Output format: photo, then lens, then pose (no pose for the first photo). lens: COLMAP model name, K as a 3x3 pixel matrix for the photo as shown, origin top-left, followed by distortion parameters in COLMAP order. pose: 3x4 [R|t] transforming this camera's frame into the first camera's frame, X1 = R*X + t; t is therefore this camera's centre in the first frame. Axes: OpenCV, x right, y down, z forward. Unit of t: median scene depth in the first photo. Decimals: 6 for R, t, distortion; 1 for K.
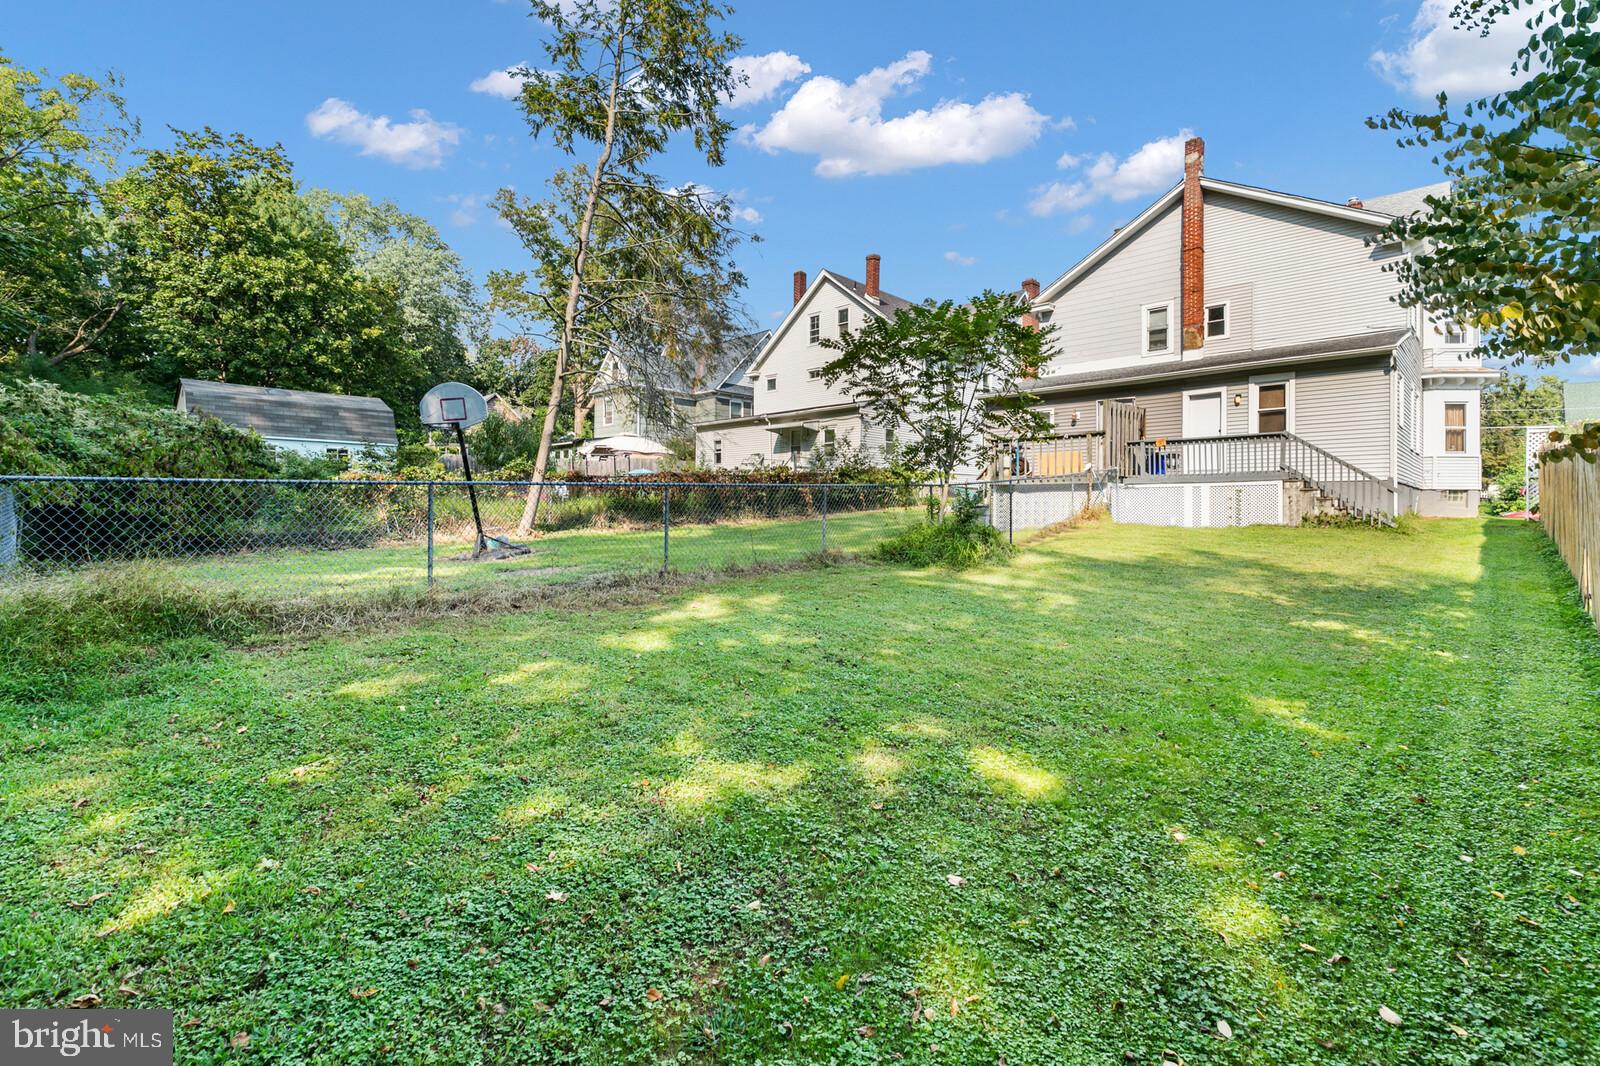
lens RADIAL K [[711.9, 0, 800.6], [0, 711.9, 512.9], [0, 0, 1]] dist [0.006772, 0.000290]
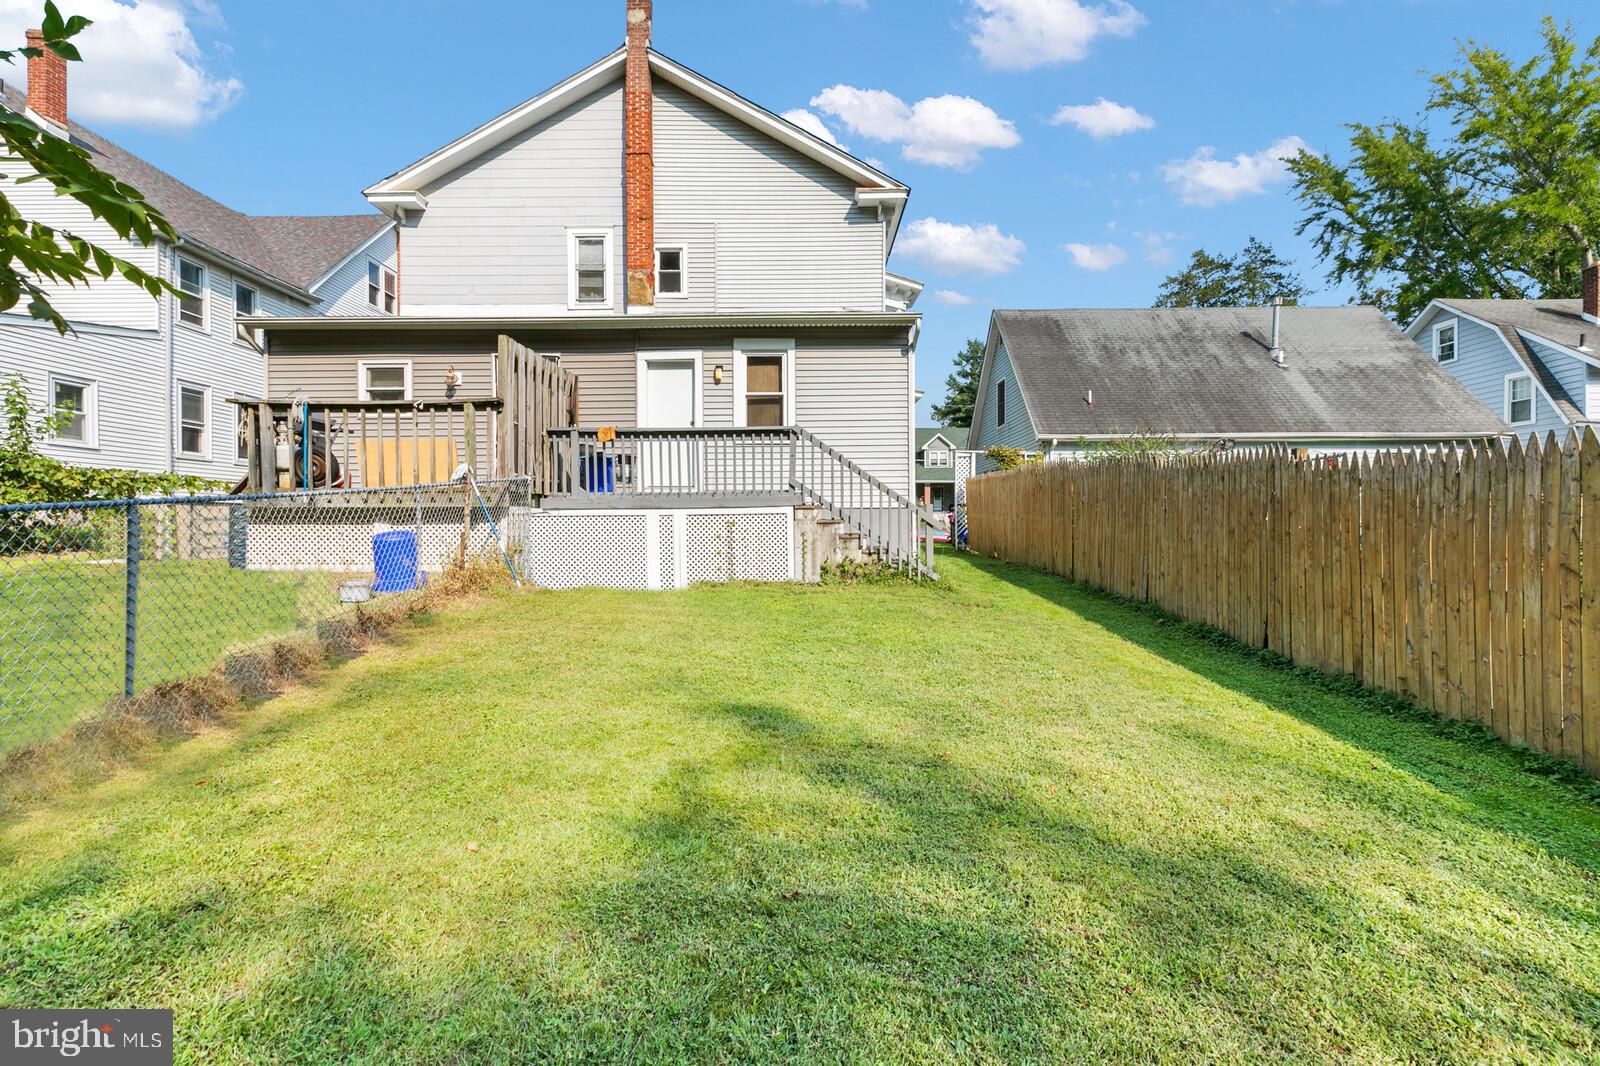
lens RADIAL K [[711.9, 0, 800.6], [0, 711.9, 512.9], [0, 0, 1]] dist [0.006772, 0.000290]
pose [[0.718636, 0.000867, 0.695386, 0.223472], [0.013150, 0.999803, -0.014836, -0.026839], [-0.695262, 0.019806, 0.718483, 0.485770]]
